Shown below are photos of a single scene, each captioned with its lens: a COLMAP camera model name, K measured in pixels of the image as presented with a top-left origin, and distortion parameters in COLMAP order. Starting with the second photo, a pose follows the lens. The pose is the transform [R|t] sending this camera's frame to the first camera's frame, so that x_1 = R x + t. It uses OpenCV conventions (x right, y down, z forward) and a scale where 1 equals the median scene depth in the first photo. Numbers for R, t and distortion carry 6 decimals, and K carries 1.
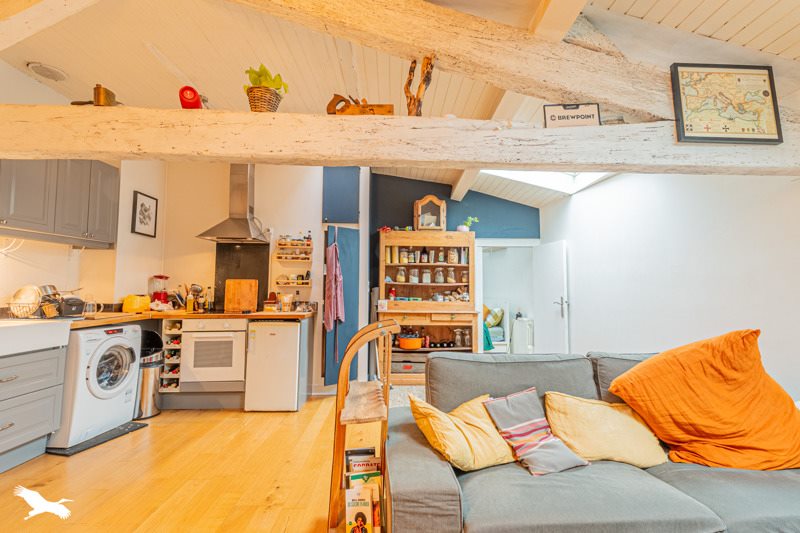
lens RADIAL K [[369.9, 0, 401.8], [0, 369.9, 264.1], [0, 0, 1]] dist [0.021449, -0.000880]
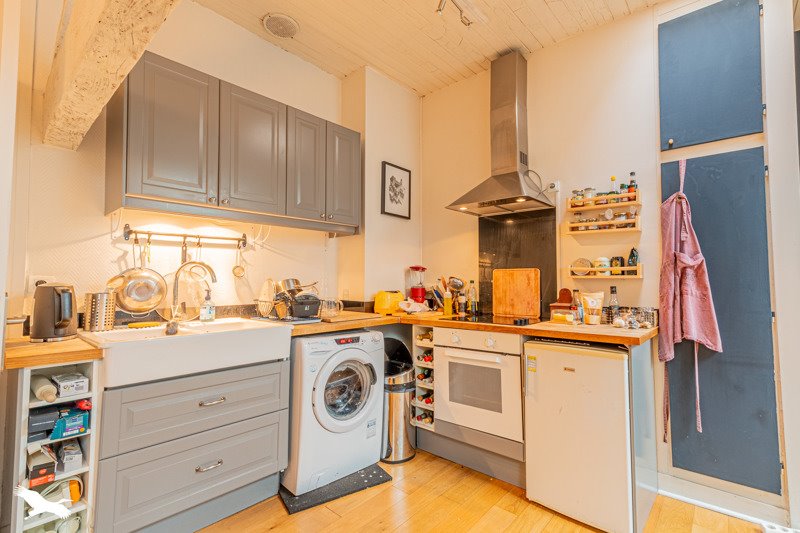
lens RADIAL K [[369.9, 0, 401.8], [0, 369.9, 264.1], [0, 0, 1]] dist [0.021449, -0.000880]
pose [[0.732332, -0.040236, -0.679758, -0.163099], [0.047682, 0.998832, -0.007752, 0.034697], [0.679276, -0.026735, 0.733396, 0.471834]]
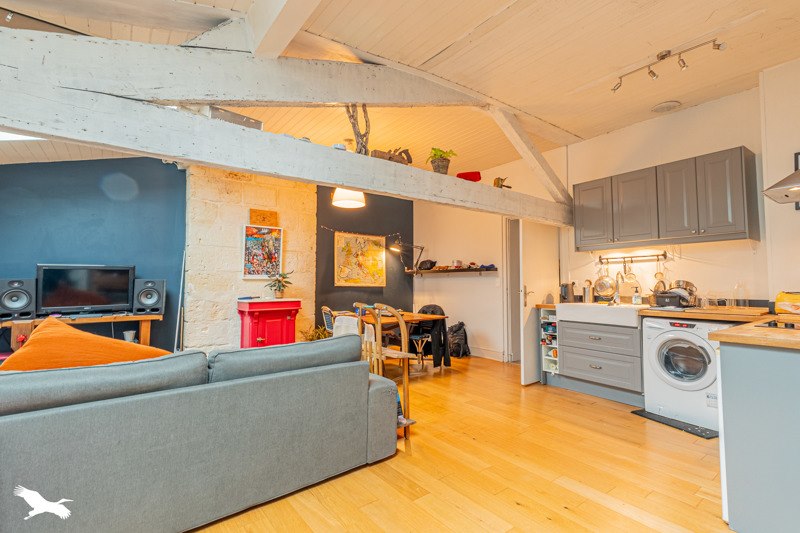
lens RADIAL K [[369.9, 0, 401.8], [0, 369.9, 264.1], [0, 0, 1]] dist [0.021449, -0.000880]
pose [[-0.806907, -0.037052, -0.589516, 0.388786], [0.032421, 0.993748, -0.106835, 0.086611], [0.589789, -0.105319, -0.800660, 1.204472]]
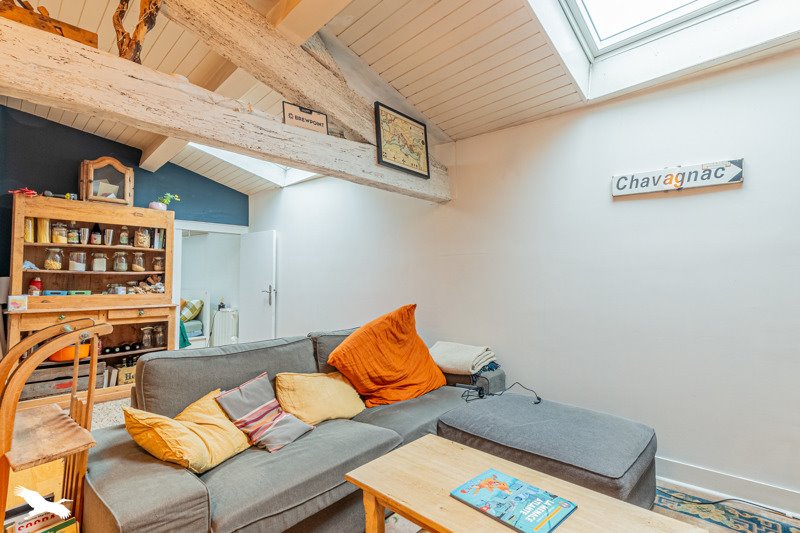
lens RADIAL K [[381.5, 0, 399.8], [0, 381.5, 264.1], [0, 0, 1]] dist [0.022540, -0.000541]
pose [[0.715557, 0.019719, 0.698276, -0.070672], [-0.040977, 0.999065, 0.013779, 0.000384], [-0.697351, -0.038473, 0.715696, -0.007063]]
